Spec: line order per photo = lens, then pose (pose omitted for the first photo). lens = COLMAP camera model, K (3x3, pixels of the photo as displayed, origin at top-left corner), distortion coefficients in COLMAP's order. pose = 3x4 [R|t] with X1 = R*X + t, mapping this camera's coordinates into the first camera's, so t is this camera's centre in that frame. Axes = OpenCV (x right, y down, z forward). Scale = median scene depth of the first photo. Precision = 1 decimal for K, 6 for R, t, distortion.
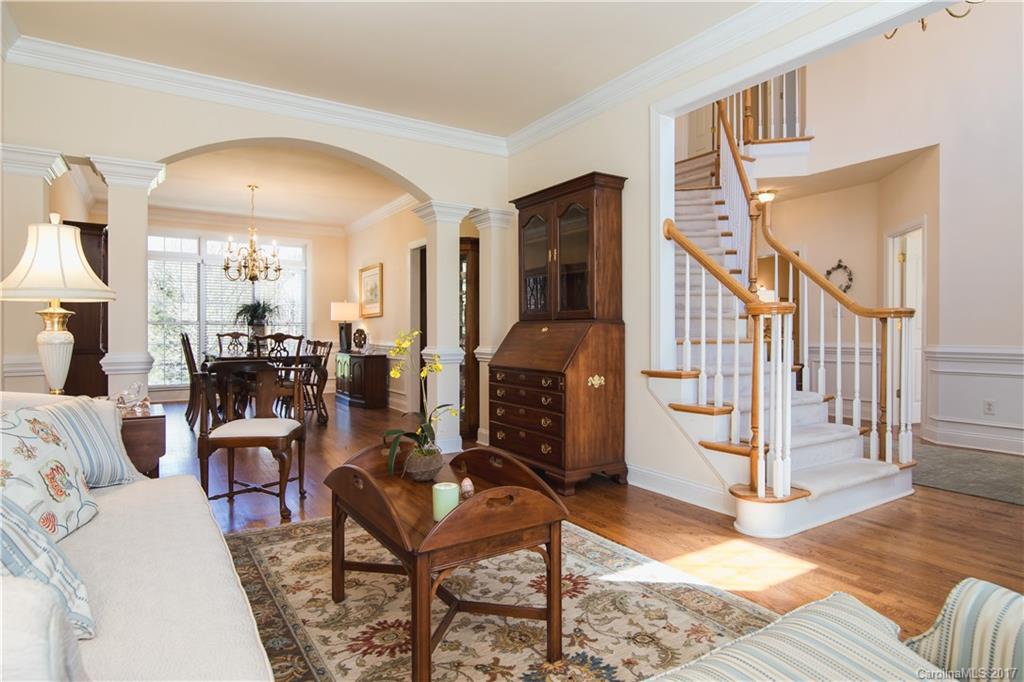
lens RADIAL K [[553.4, 0, 508.8], [0, 553.4, 338.0], [0, 0, 1]] dist [-0.011321, 0.000778]
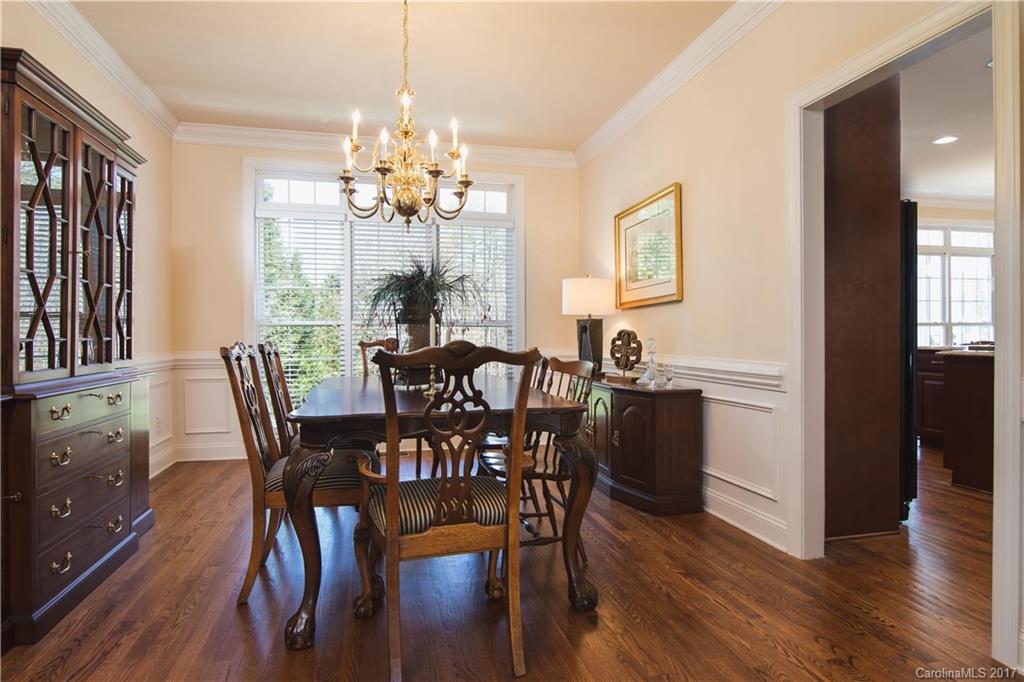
lens RADIAL K [[553.4, 0, 511.7], [0, 553.4, 338.8], [0, 0, 1]] dist [-0.011321, 0.000778]
pose [[0.945270, -0.005302, -0.326246, -0.219430], [0.003512, 0.999975, -0.006074, -0.006632], [0.326270, 0.004595, 0.945266, 0.546813]]
